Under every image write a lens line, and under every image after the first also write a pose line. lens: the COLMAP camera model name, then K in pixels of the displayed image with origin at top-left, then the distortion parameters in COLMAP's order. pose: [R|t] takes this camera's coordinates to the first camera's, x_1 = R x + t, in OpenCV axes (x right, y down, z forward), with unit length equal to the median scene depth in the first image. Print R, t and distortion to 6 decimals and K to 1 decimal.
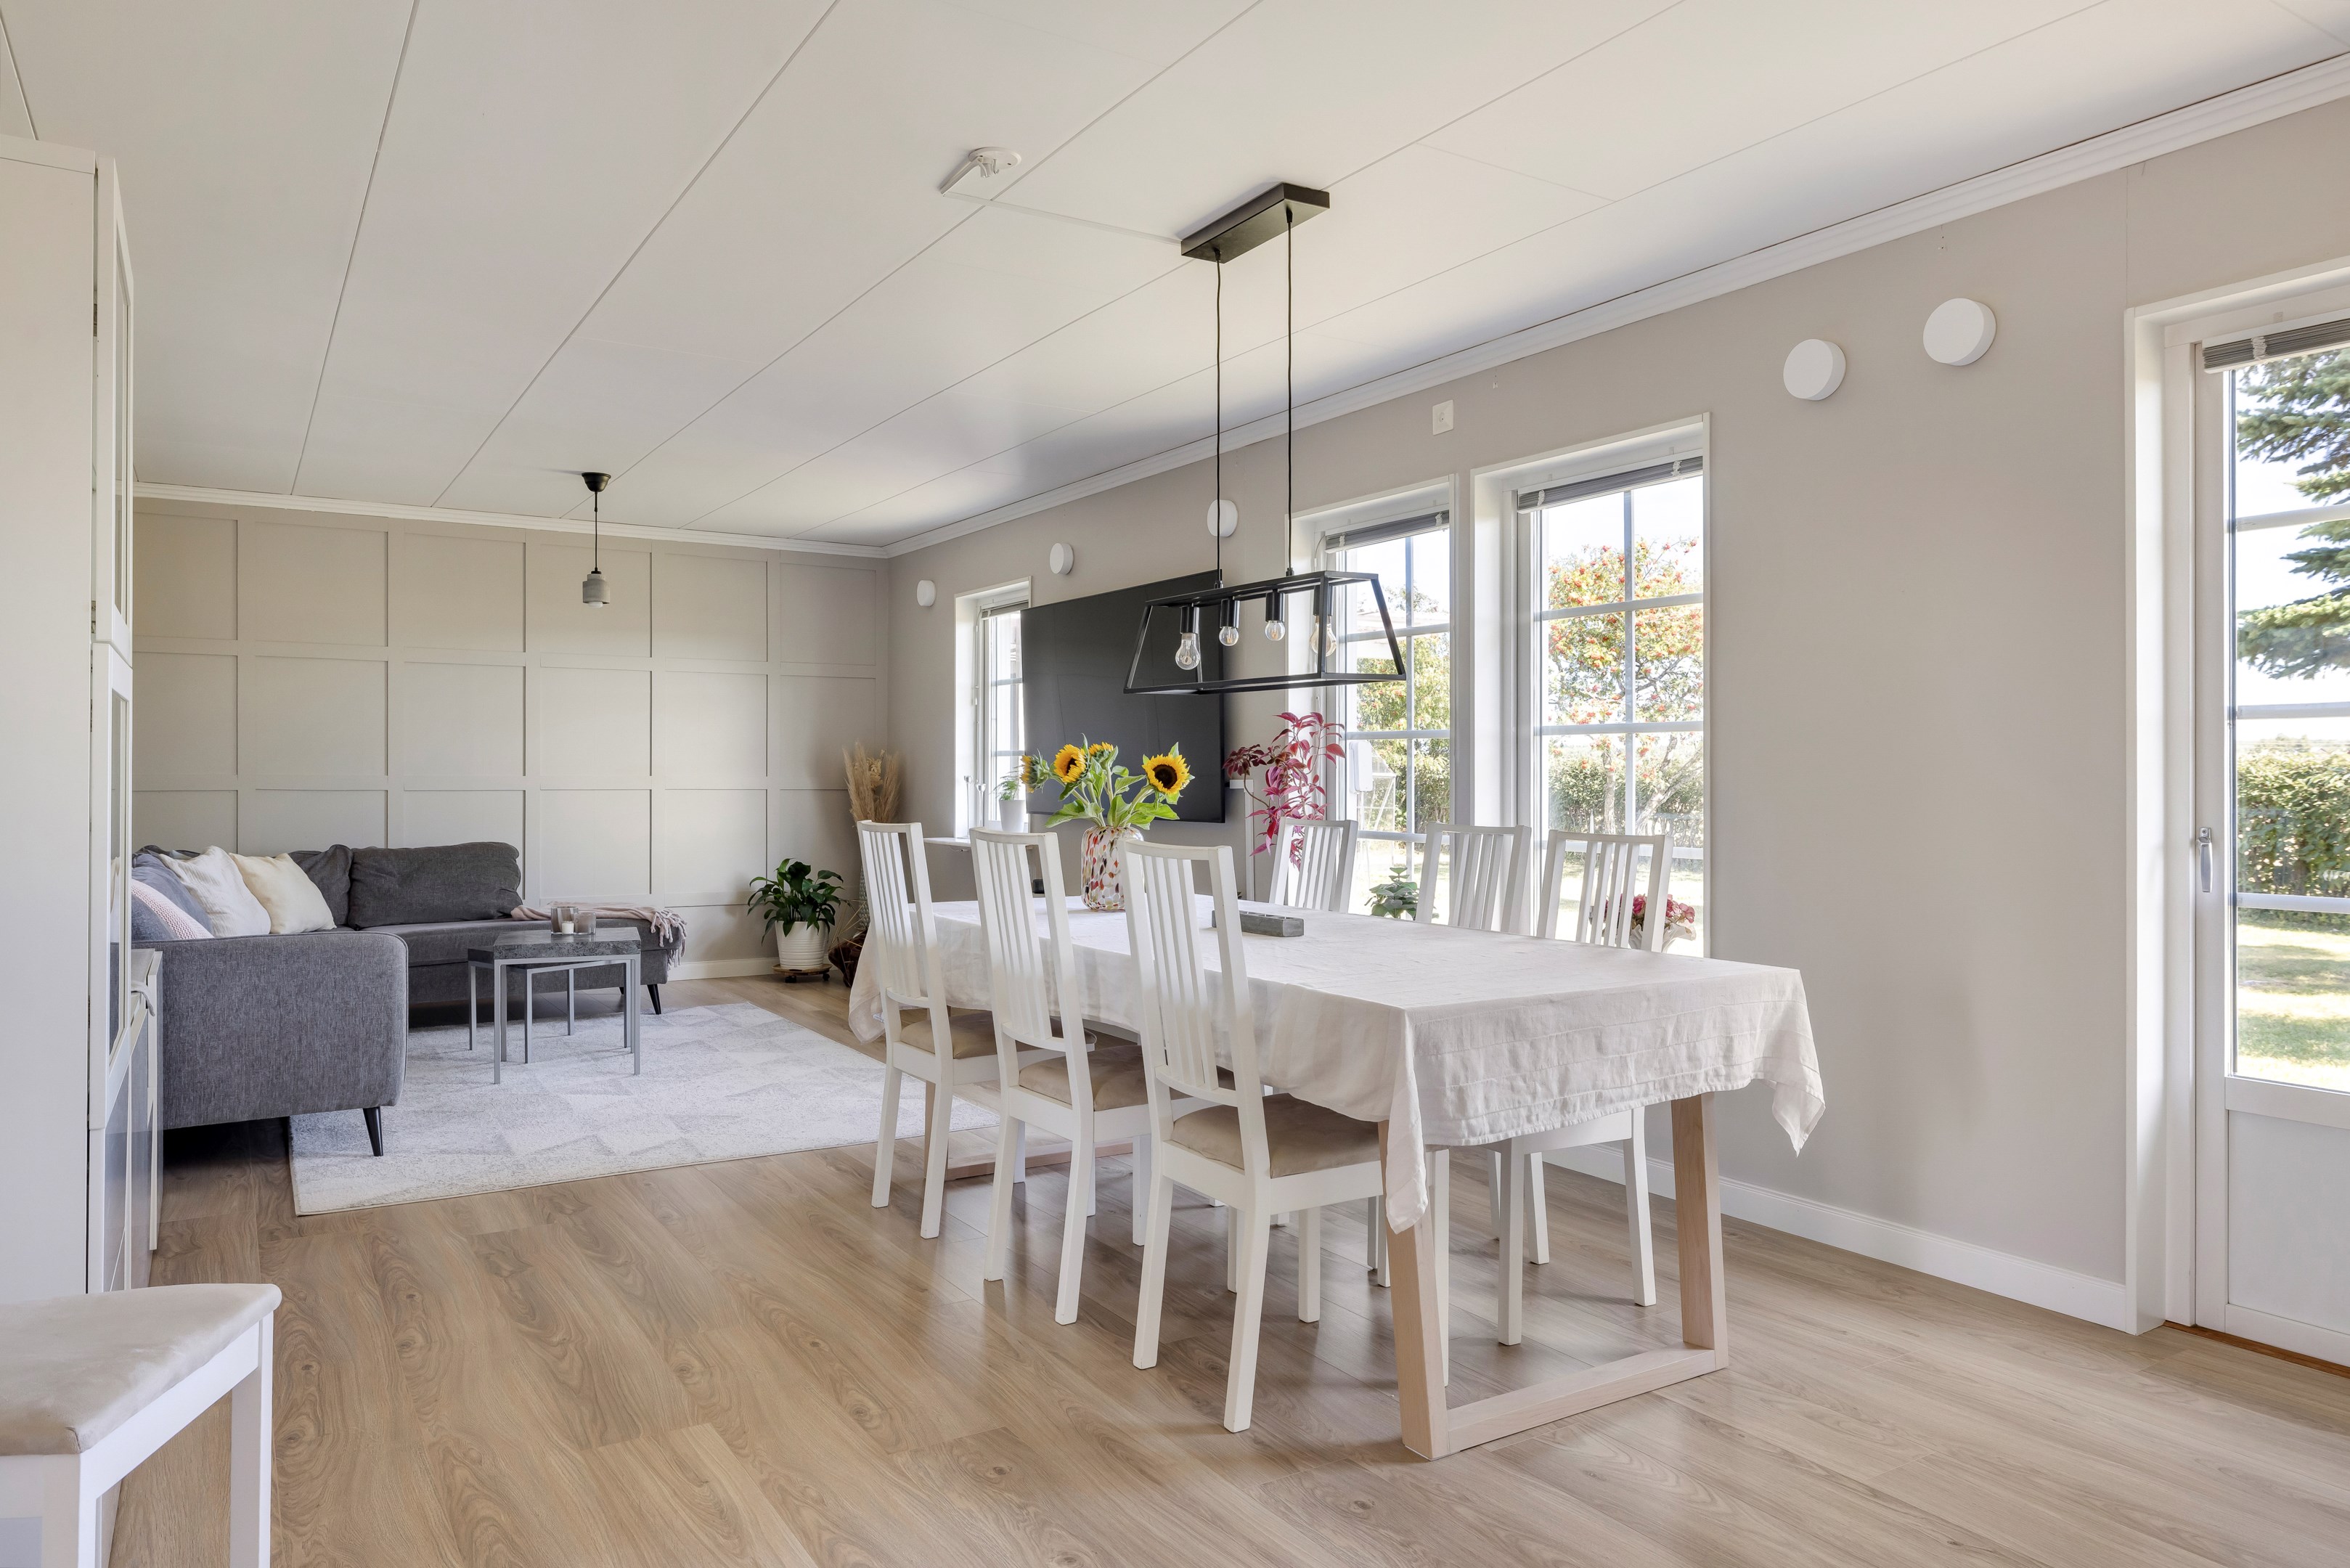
lens RADIAL K [[1539.9, 0, 1161.2], [0, 1539.9, 773.5], [0, 0, 1]] dist [-0.003850, 0.007160]
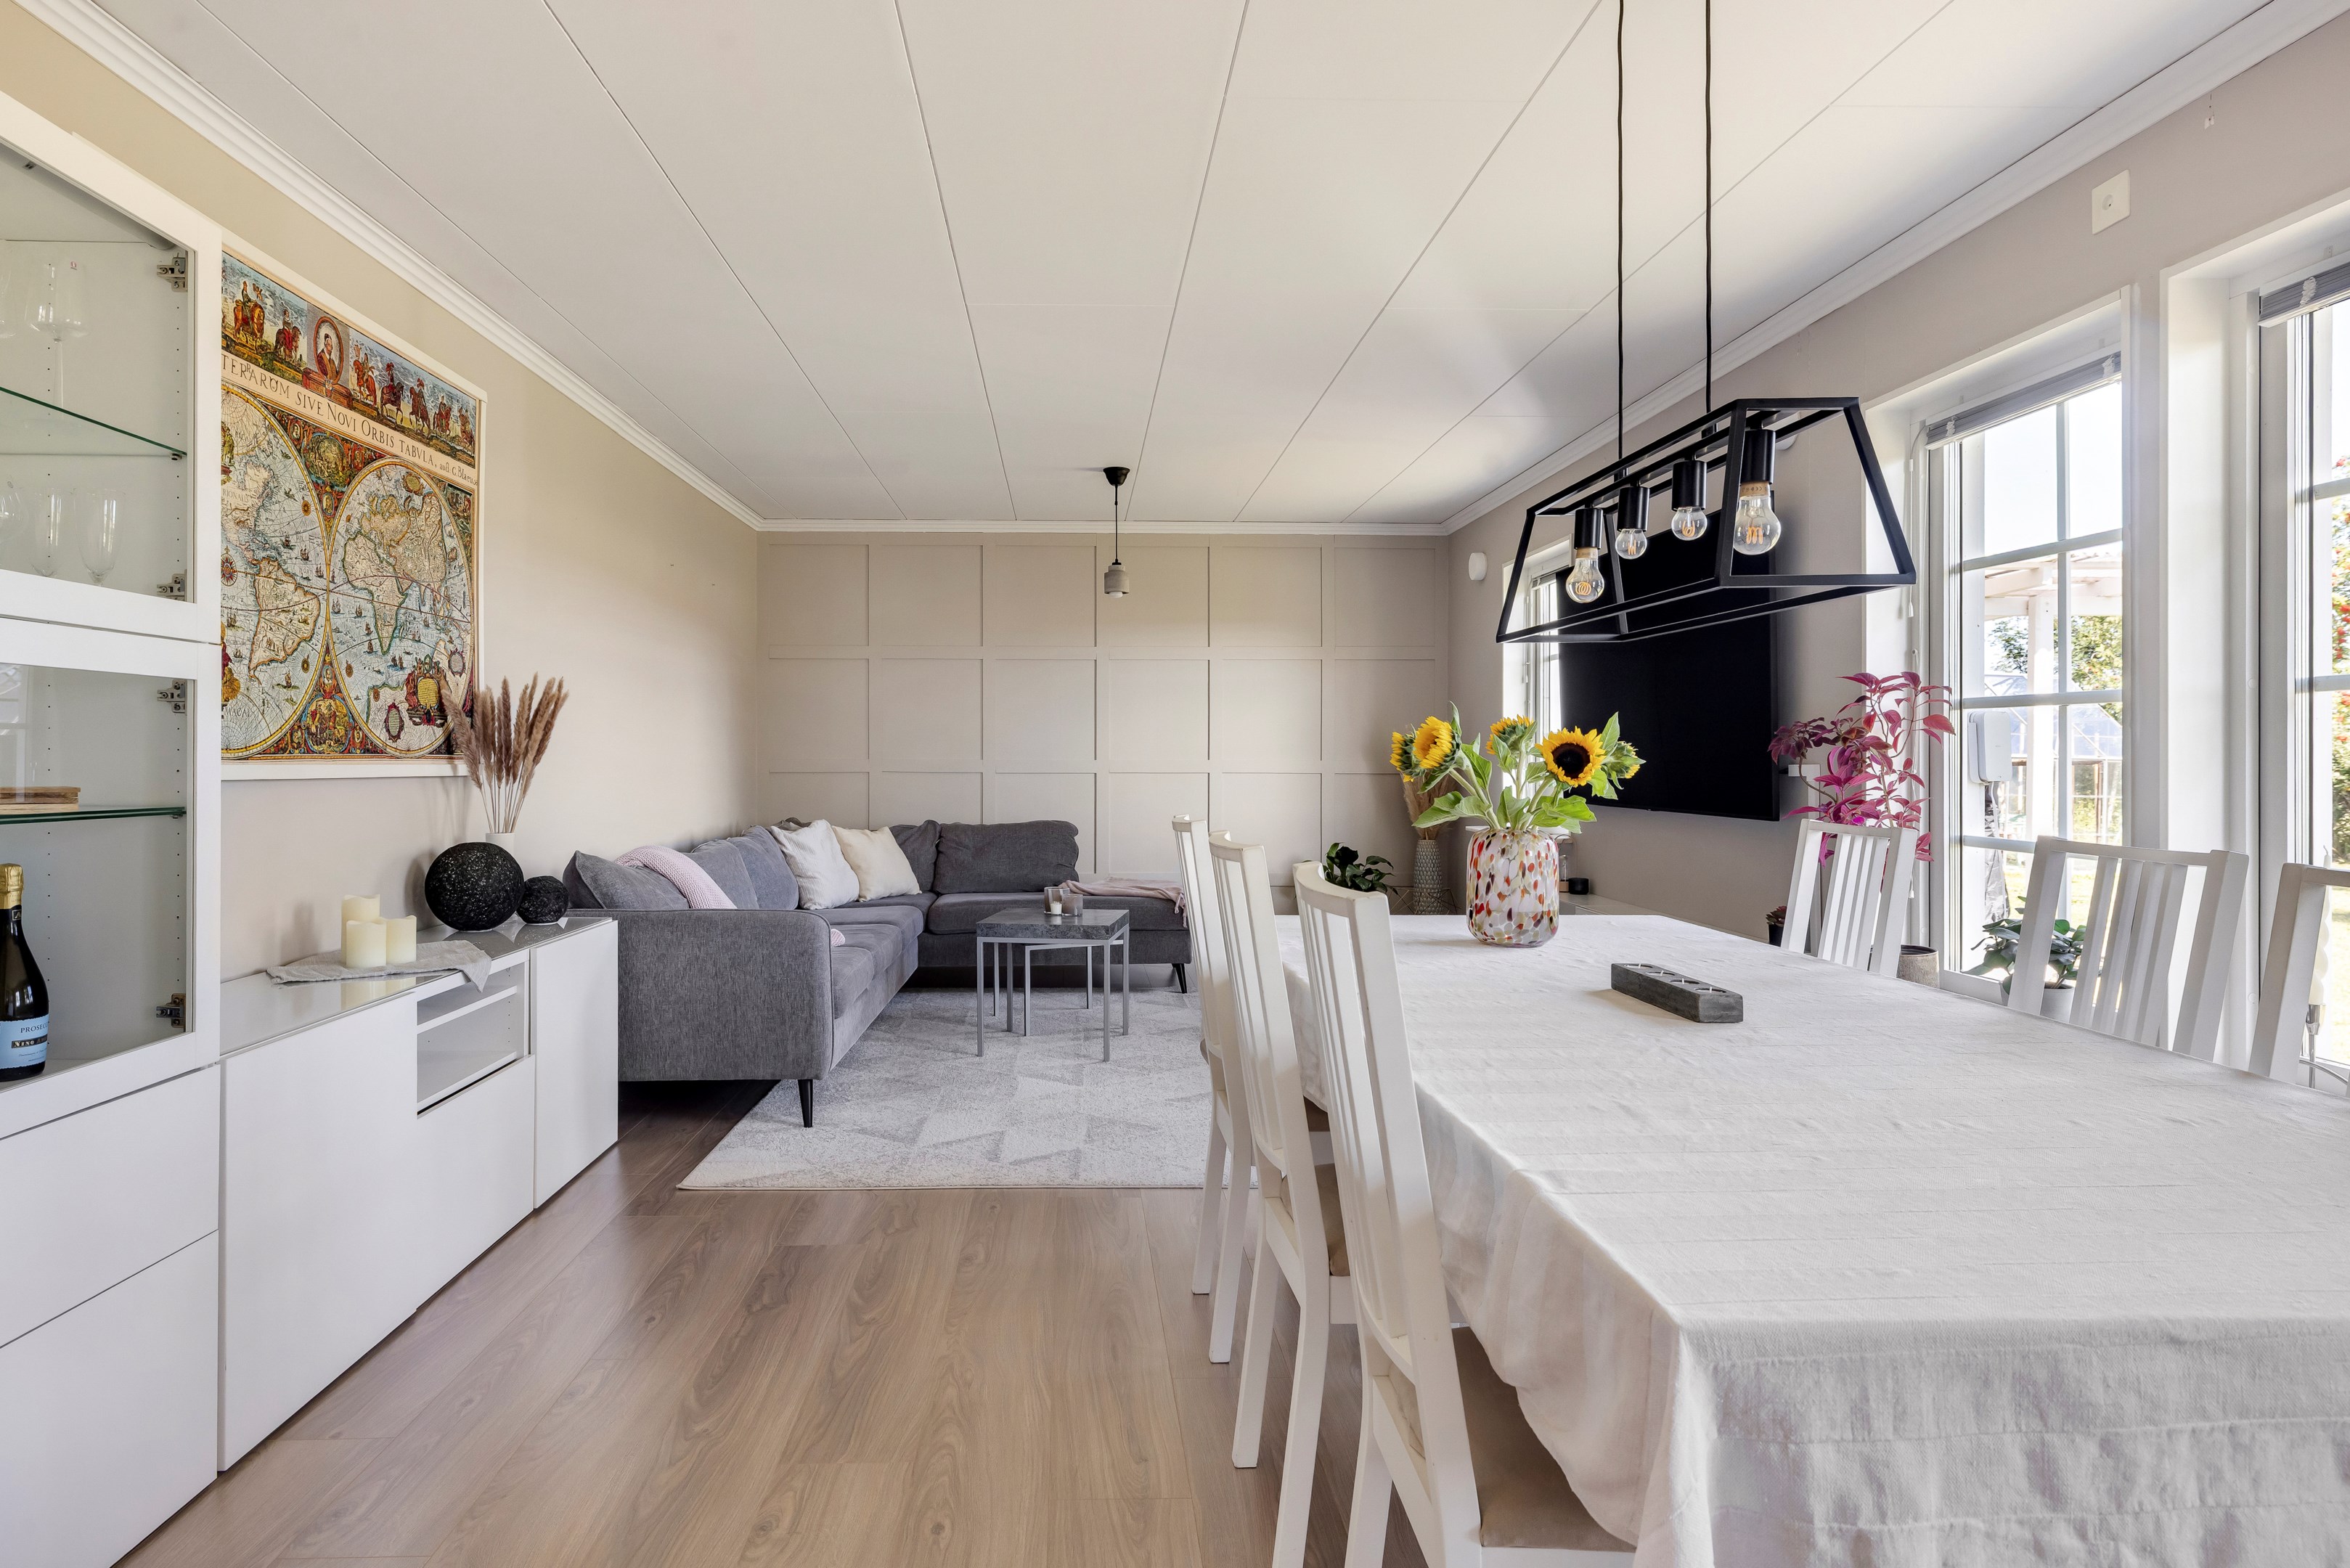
lens RADIAL K [[1338.9, 0, 1074.0], [0, 1338.9, 761.1], [0, 0, 1]] dist [0.003366, -0.001291]
pose [[0.858578, 0.000464, -0.512683, 0.081168], [0.000609, 0.999998, 0.001925, 0.000765], [0.512683, -0.001964, 0.858576, 0.244585]]
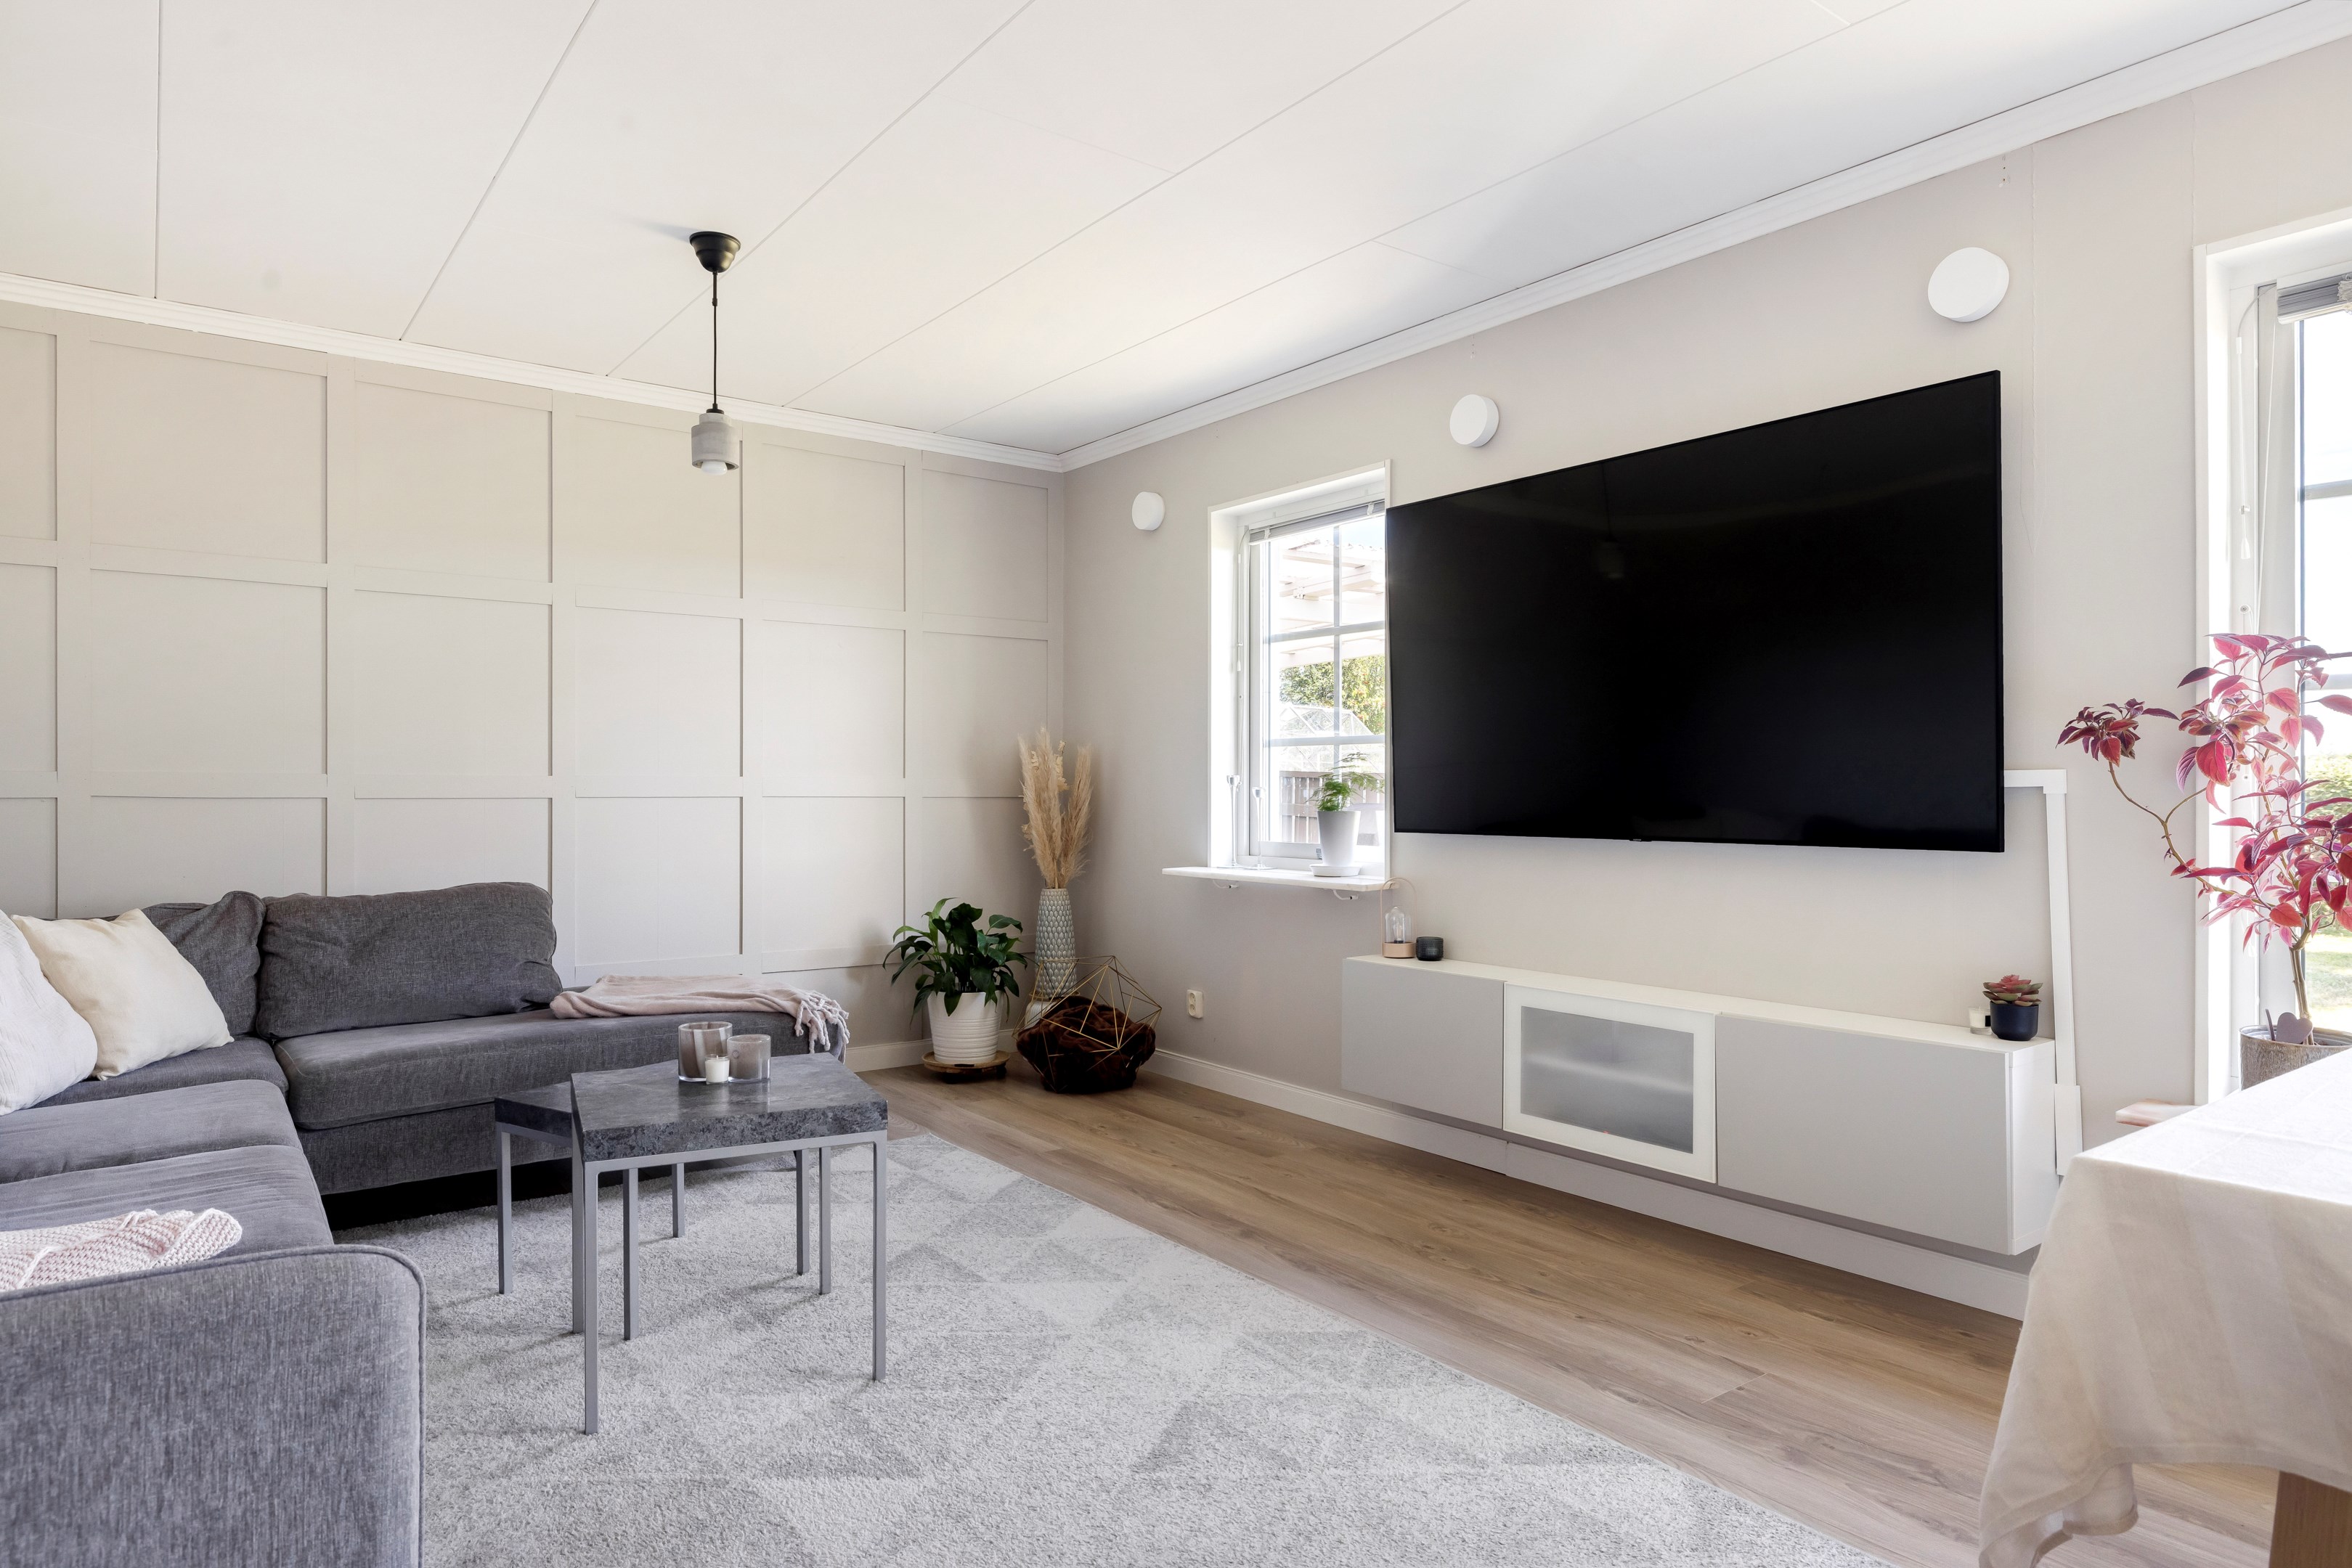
lens RADIAL K [[1409.0, 0, 1192.7], [0, 1409.0, 790.0], [0, 0, 1]] dist [-0.003143, 0.002883]
pose [[0.995740, -0.001016, 0.092203, -0.276915], [0.000965, 0.999999, 0.000600, 0.010242], [-0.092204, -0.000509, 0.995740, 0.538357]]
